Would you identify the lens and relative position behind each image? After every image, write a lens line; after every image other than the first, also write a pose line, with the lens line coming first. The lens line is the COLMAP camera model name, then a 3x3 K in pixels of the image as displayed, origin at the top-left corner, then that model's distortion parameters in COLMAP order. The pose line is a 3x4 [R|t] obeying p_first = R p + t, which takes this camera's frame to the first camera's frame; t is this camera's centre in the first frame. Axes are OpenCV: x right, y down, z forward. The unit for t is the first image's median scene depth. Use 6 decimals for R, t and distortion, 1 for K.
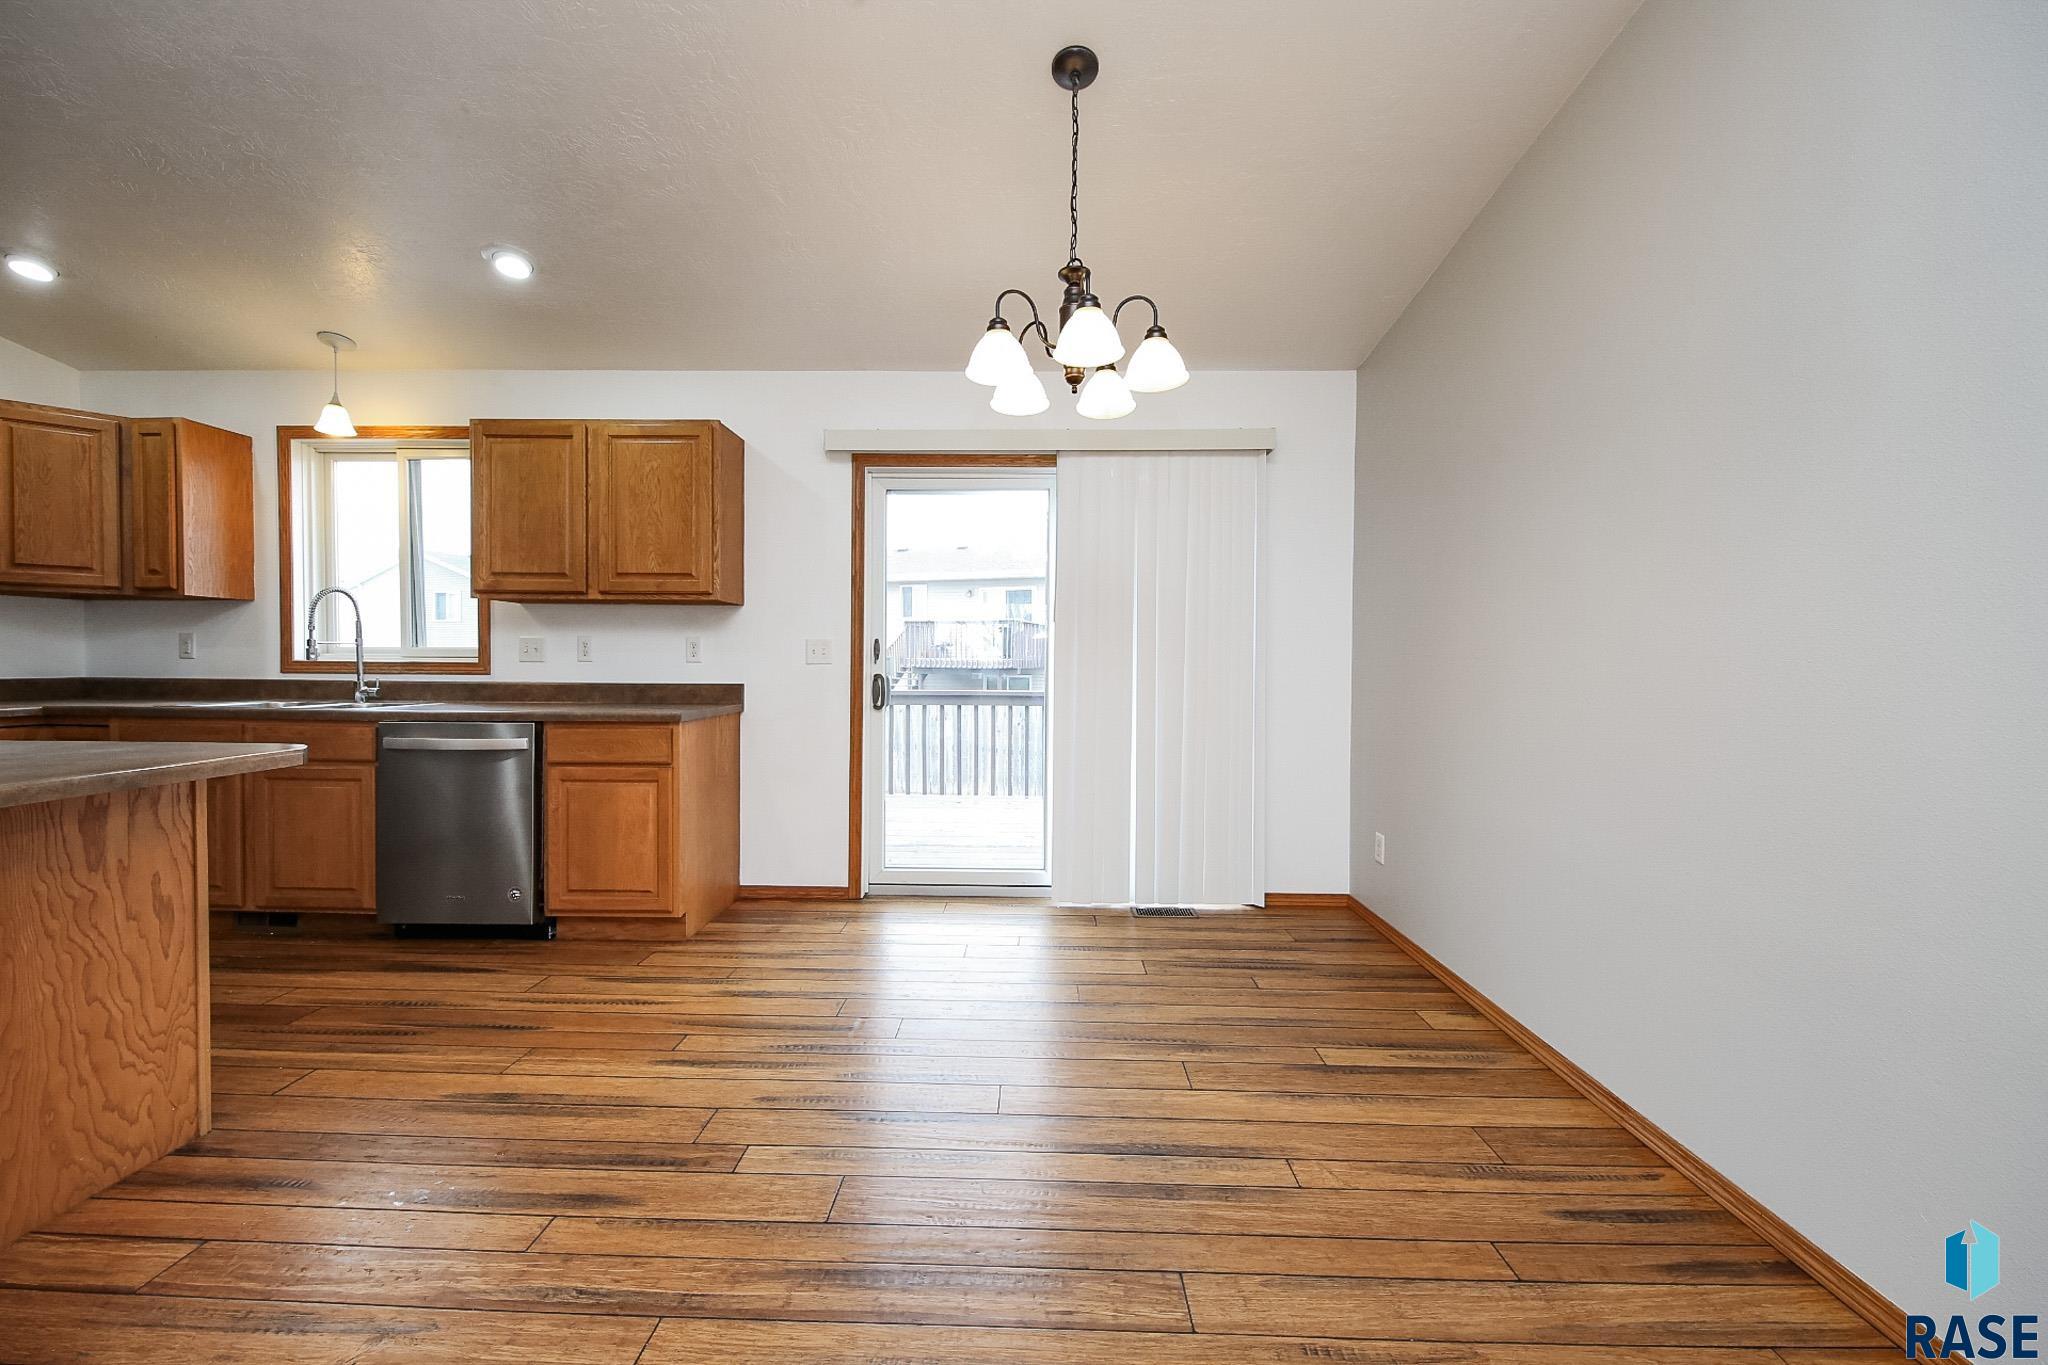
lens RADIAL K [[785.8, 0, 1034.3], [0, 785.8, 679.0], [0, 0, 1]] dist [-0.001320, -0.000565]
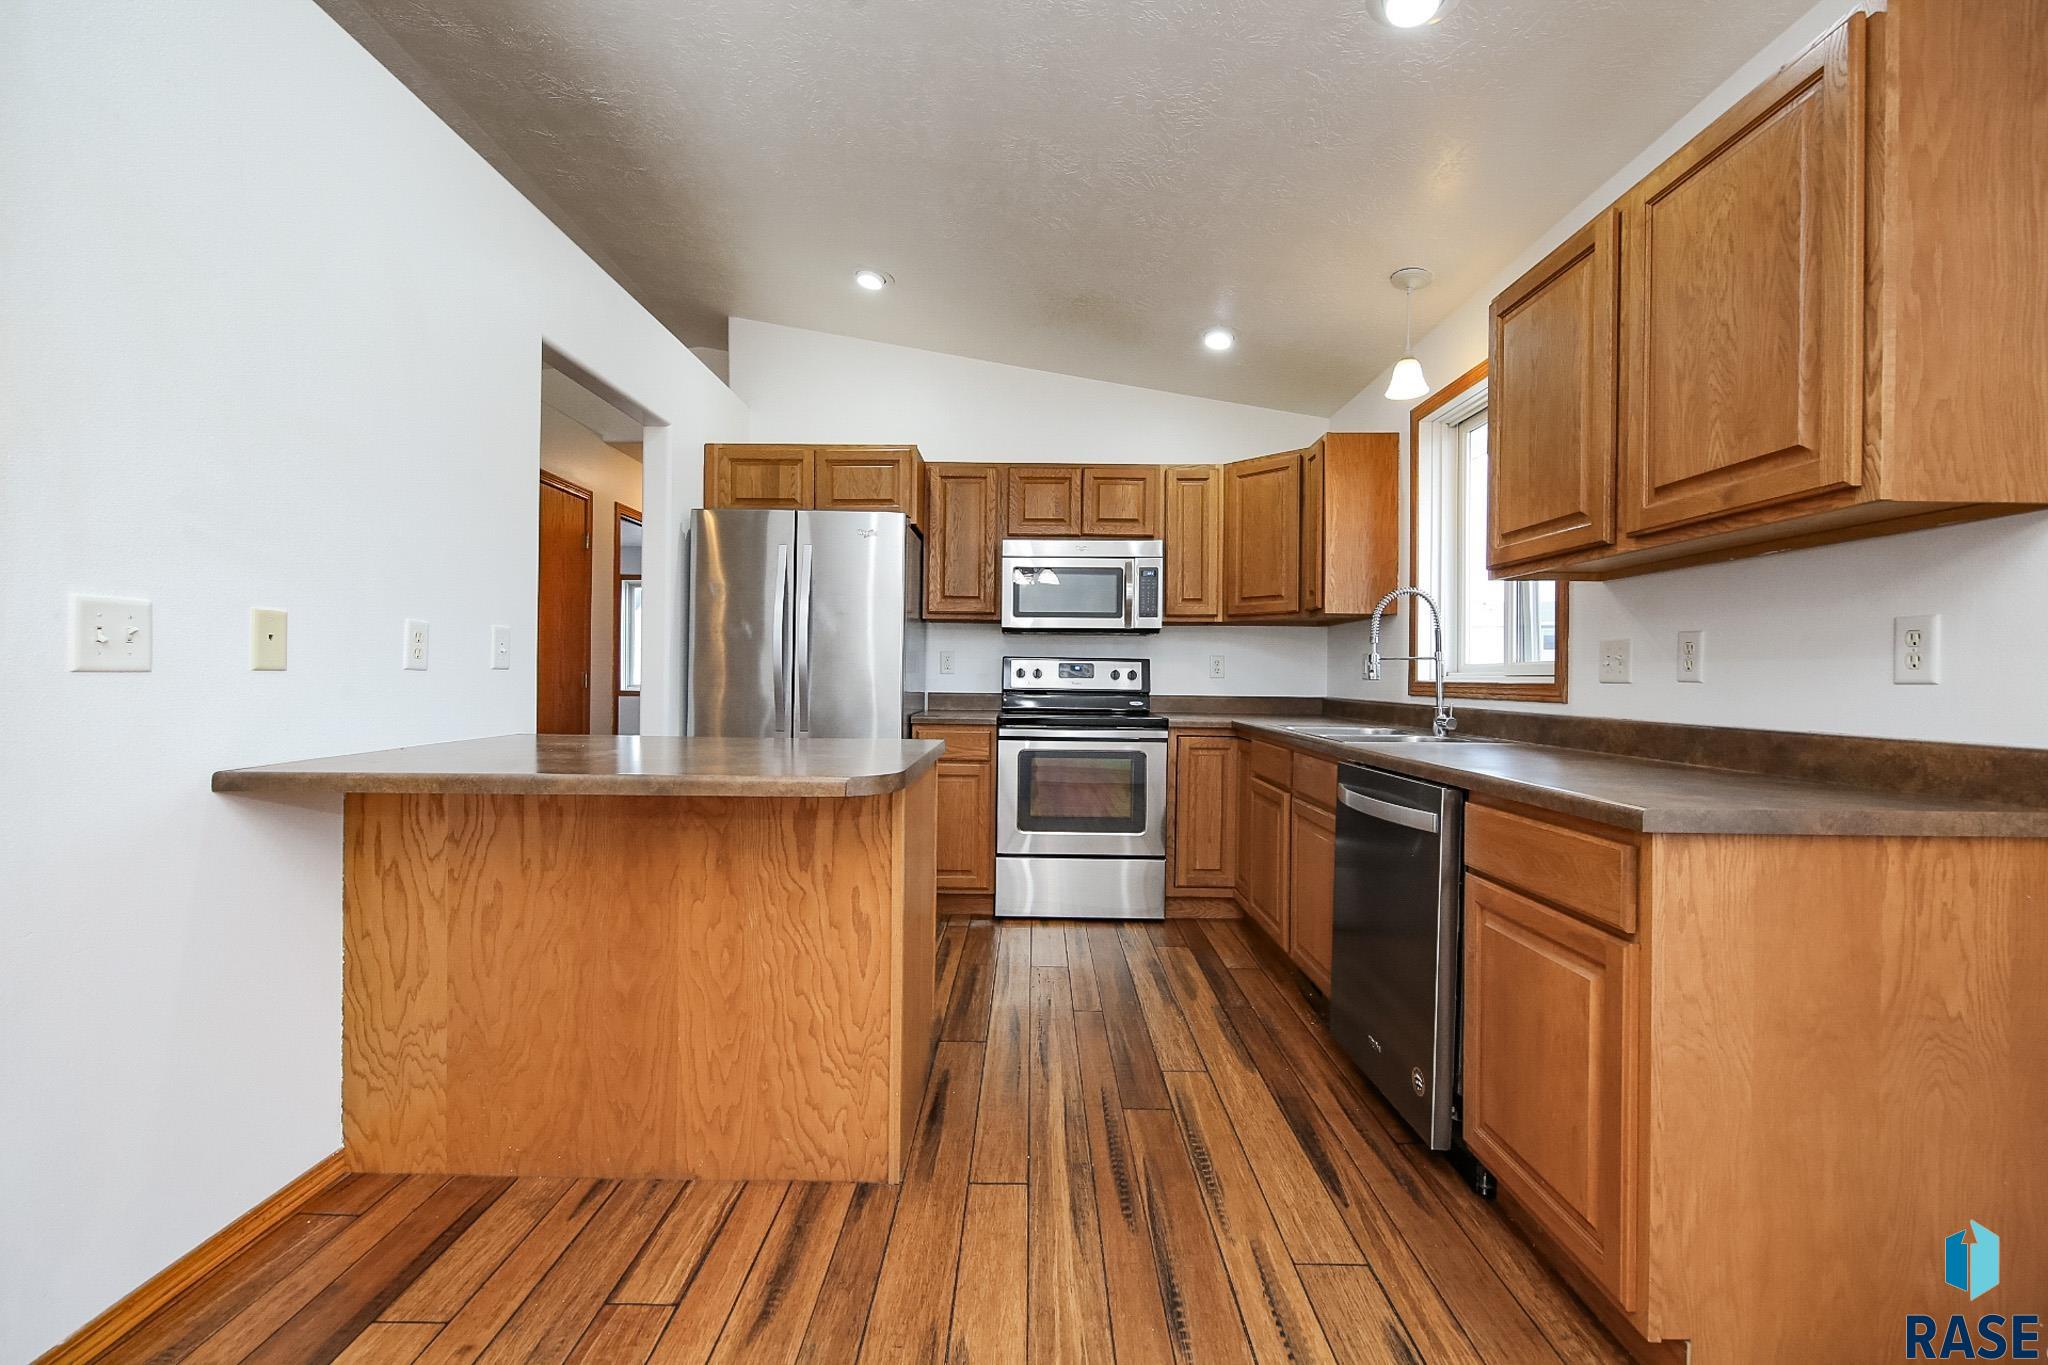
lens RADIAL K [[848.5, 0, 1011.6], [0, 848.5, 676.5], [0, 0, 1]] dist [0.001600, -0.000235]
pose [[0.000281, -0.008338, -0.999965, -0.038628], [-0.034244, 0.999379, -0.008343, -0.008761], [0.999413, 0.034245, -0.000005, 0.797416]]
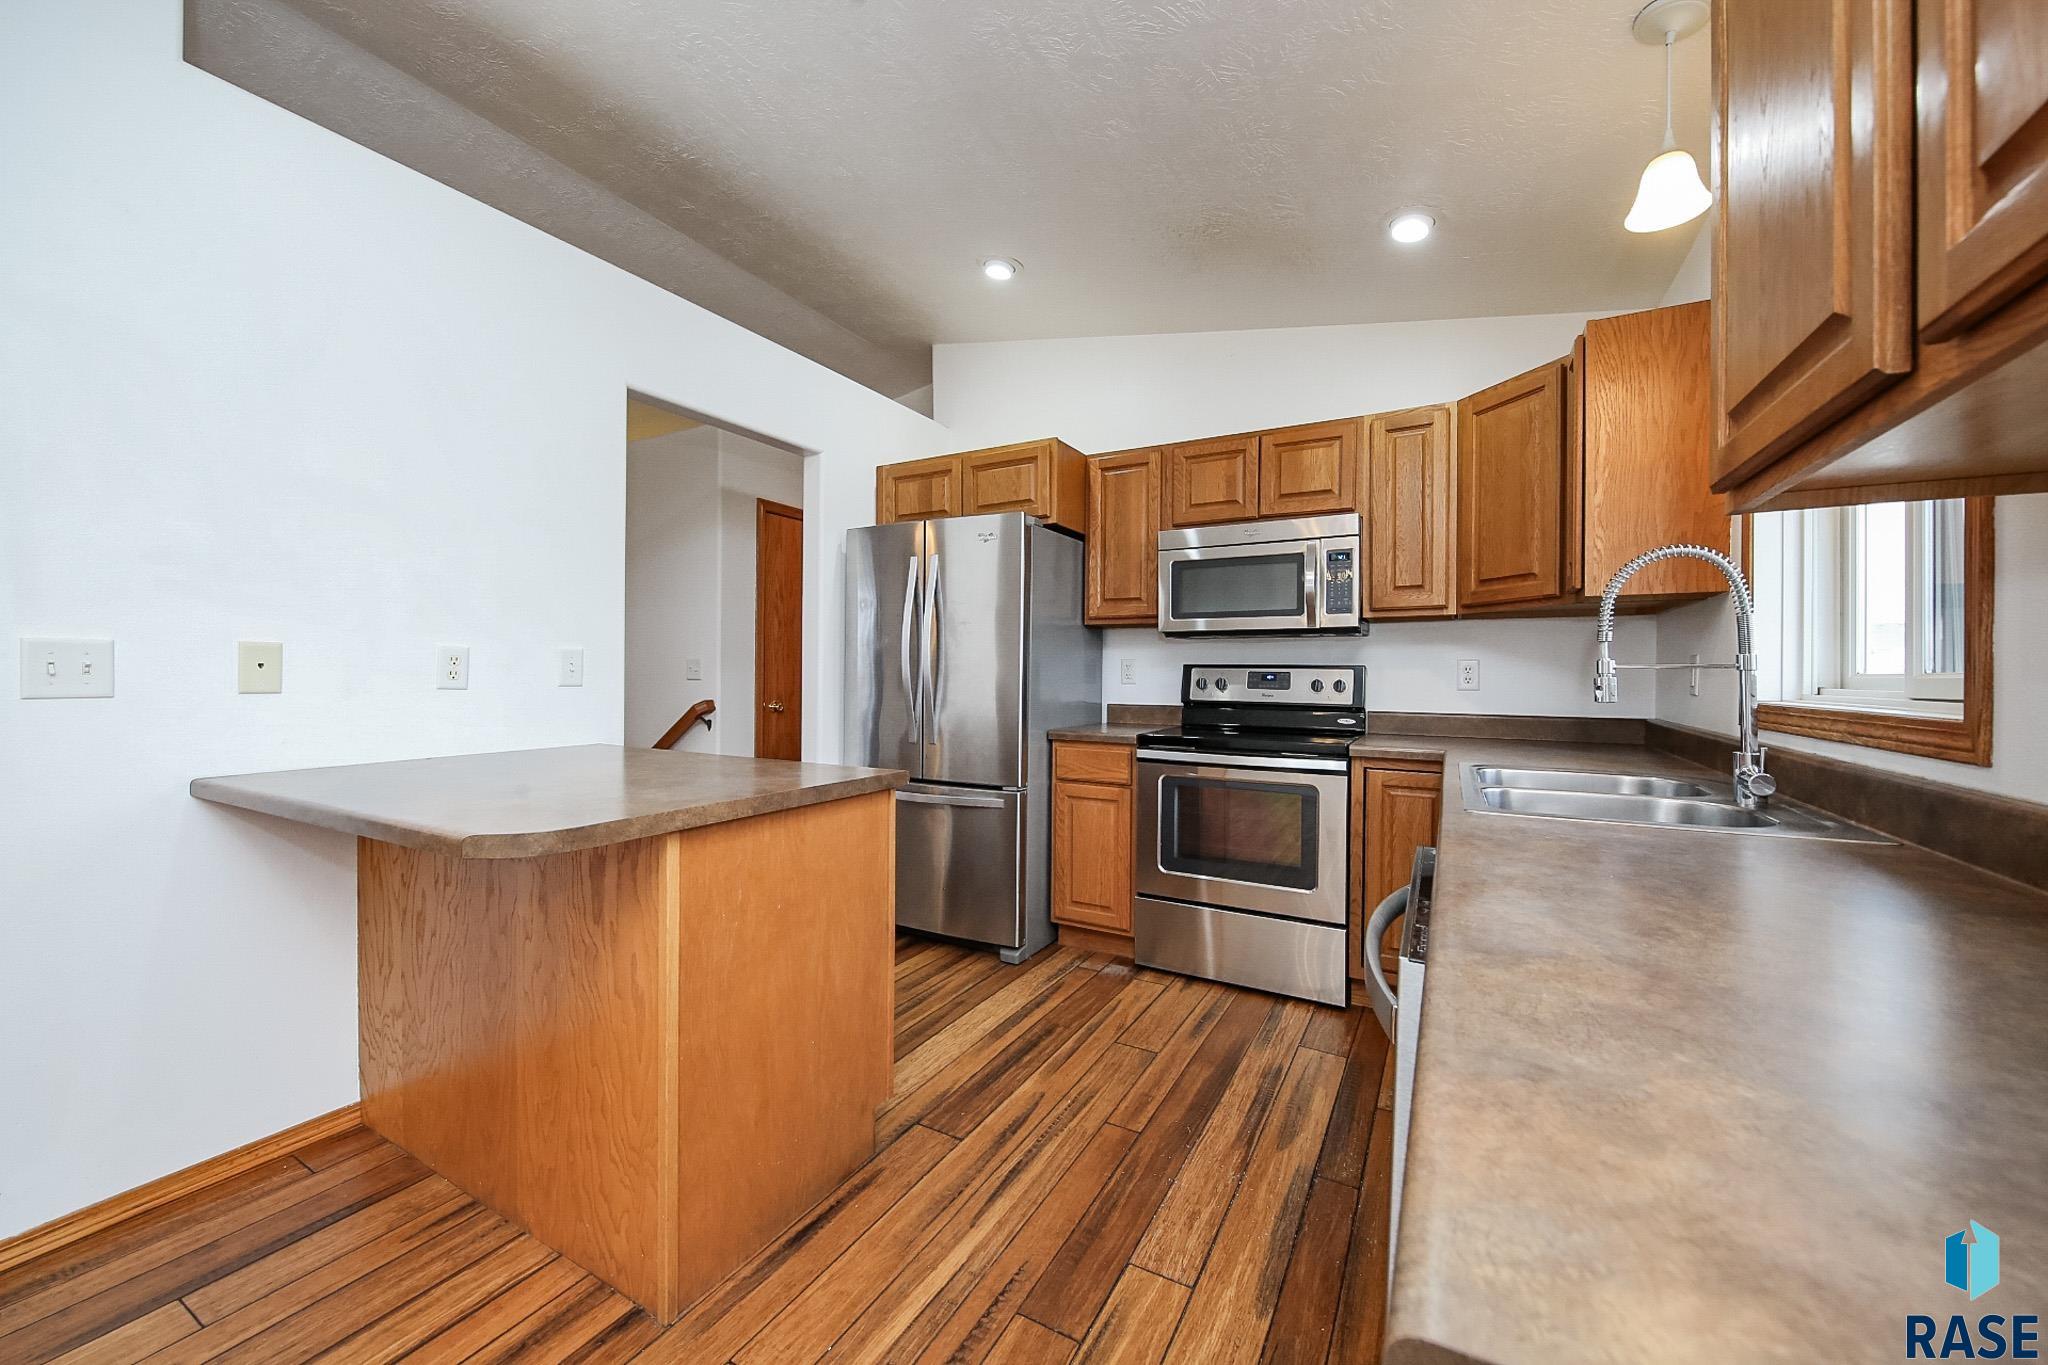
lens RADIAL K [[767.7, 0, 1018.1], [0, 767.7, 676.3], [0, 0, 1]] dist [-0.000585, -0.002450]
pose [[-0.476963, -0.008483, -0.878883, -0.405089], [-0.031054, 0.999492, 0.007206, -0.041466], [0.878375, 0.030730, -0.476984, 1.163838]]
